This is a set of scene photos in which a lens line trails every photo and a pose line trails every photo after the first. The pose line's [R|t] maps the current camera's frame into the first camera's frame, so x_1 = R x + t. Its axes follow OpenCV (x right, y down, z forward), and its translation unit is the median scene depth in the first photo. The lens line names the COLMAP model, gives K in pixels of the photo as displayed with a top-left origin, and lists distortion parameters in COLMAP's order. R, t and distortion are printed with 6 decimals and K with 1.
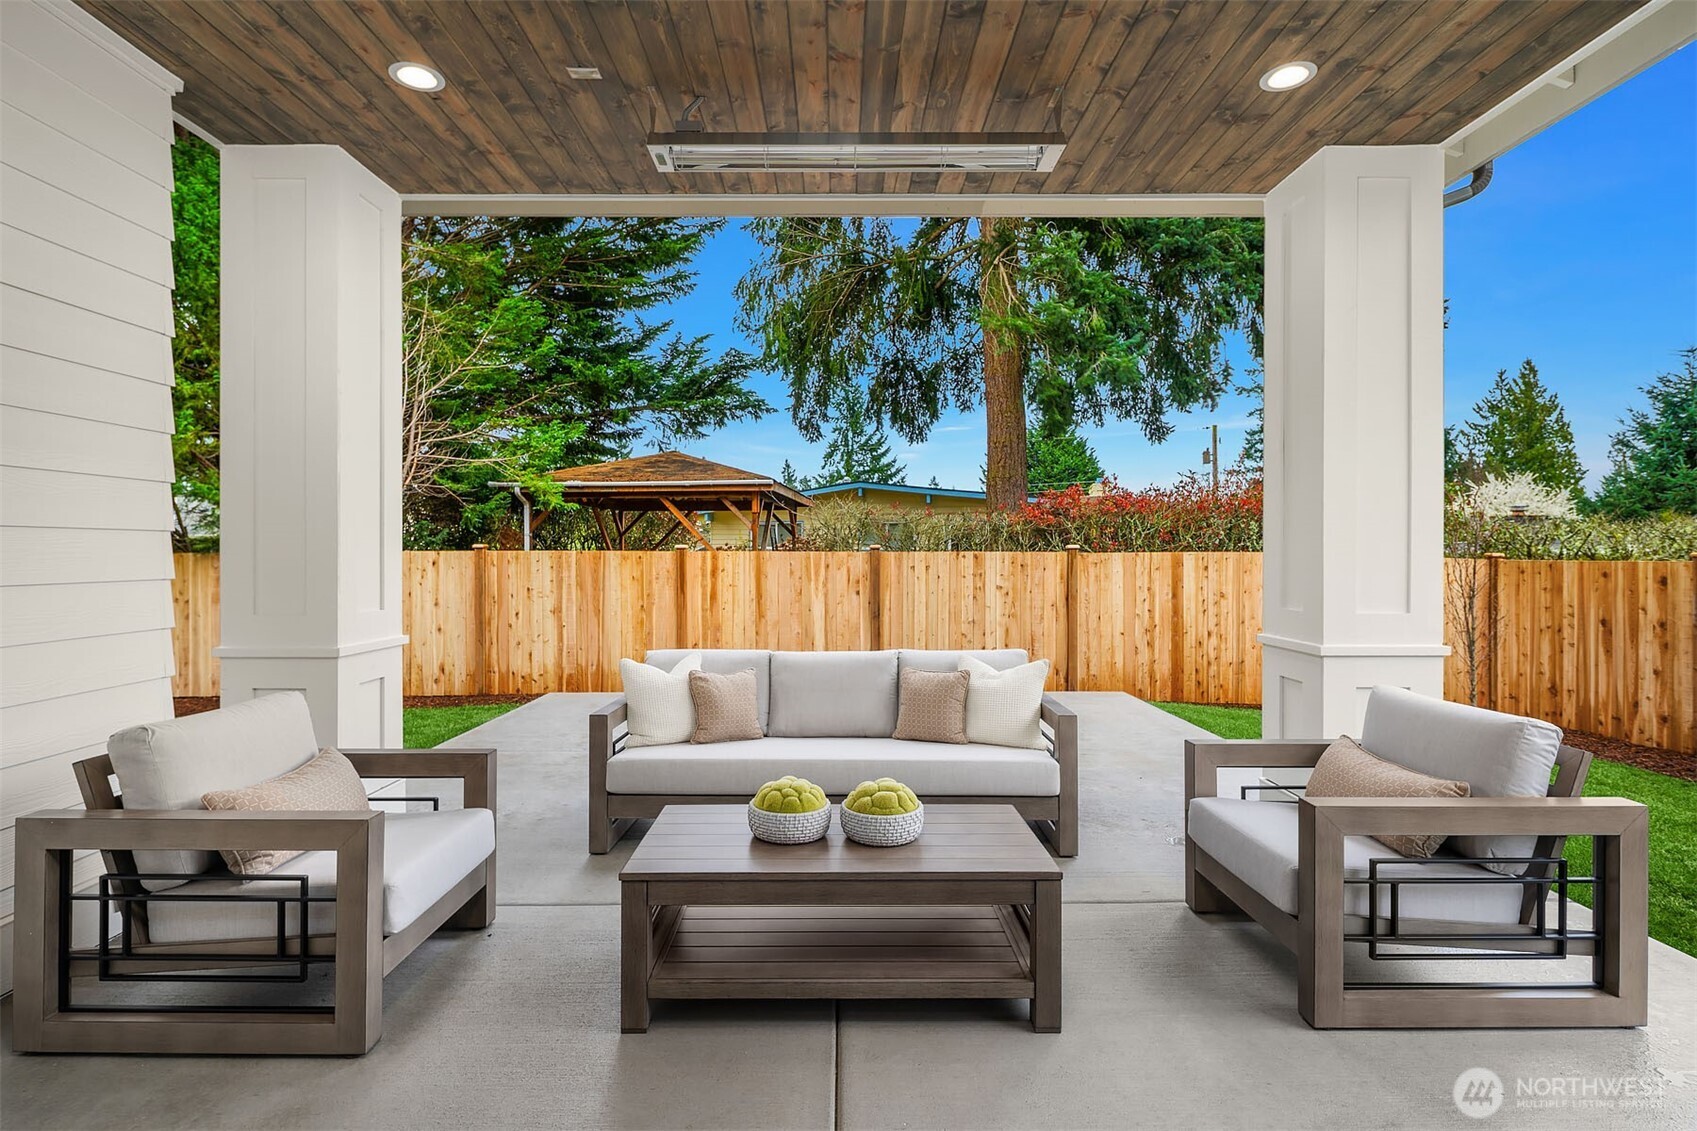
lens RADIAL K [[831.3, 0, 806.6], [0, 831.3, 550.7], [0, 0, 1]] dist [0.015592, -0.003325]
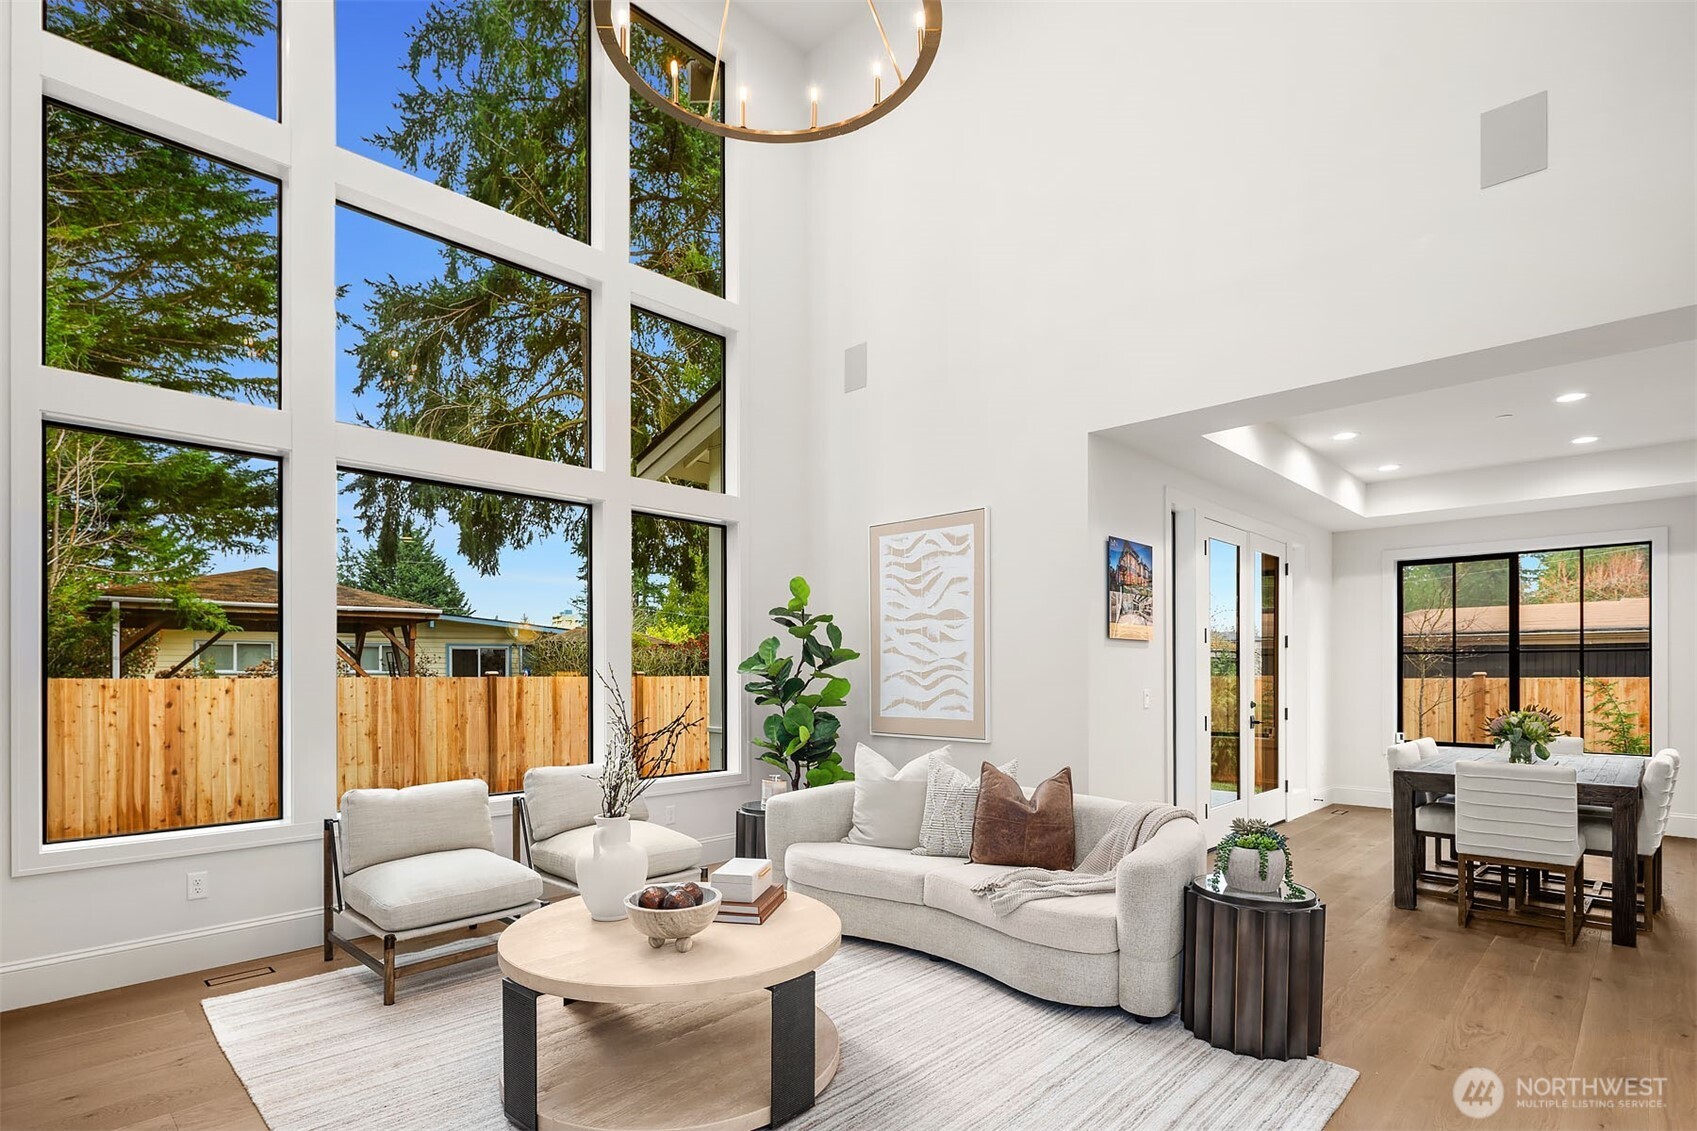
lens RADIAL K [[831.3, 0, 845.1], [0, 831.3, 663.0], [0, 0, 1]] dist [0.015592, -0.003325]
pose [[0.692743, 0.007126, 0.721150, -0.651810], [0.000892, 0.999942, -0.010737, -0.005971], [-0.721184, 0.008081, 0.692696, -0.174669]]
